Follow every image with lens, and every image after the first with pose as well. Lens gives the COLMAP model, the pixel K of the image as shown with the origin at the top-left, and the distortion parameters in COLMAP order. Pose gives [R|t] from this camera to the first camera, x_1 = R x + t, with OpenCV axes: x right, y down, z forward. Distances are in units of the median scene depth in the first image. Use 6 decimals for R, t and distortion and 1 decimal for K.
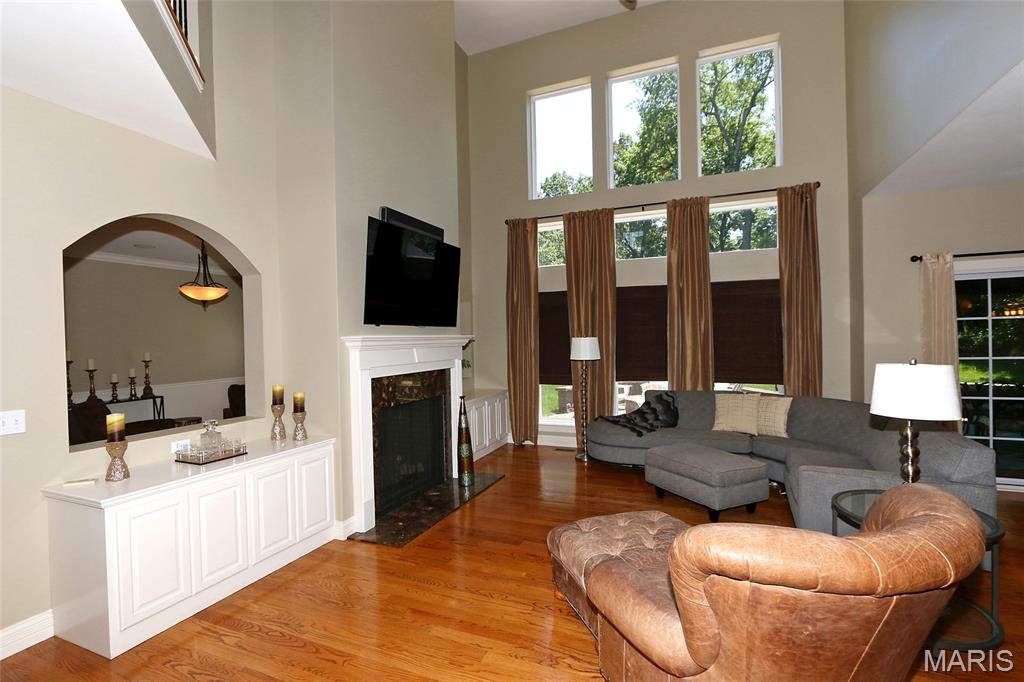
lens RADIAL K [[491.0, 0, 512.0], [0, 491.0, 341.0], [0, 0, 1]] dist [-0.000714, -0.000110]
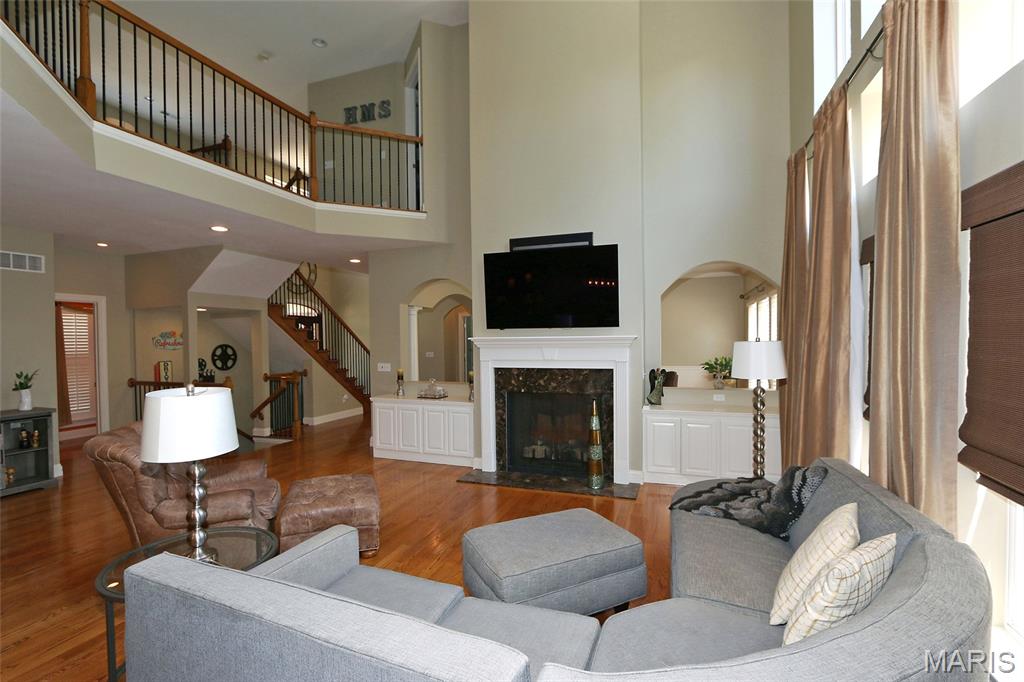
lens RADIAL K [[461.4, 0, 512.0], [0, 461.4, 341.0], [0, 0, 1]] dist [0.034492, -0.000003]
pose [[0.036986, 0.023028, -0.999050, 0.959089], [0.002407, 0.999730, 0.023133, -0.028014], [0.999313, -0.003260, 0.036920, 0.929106]]
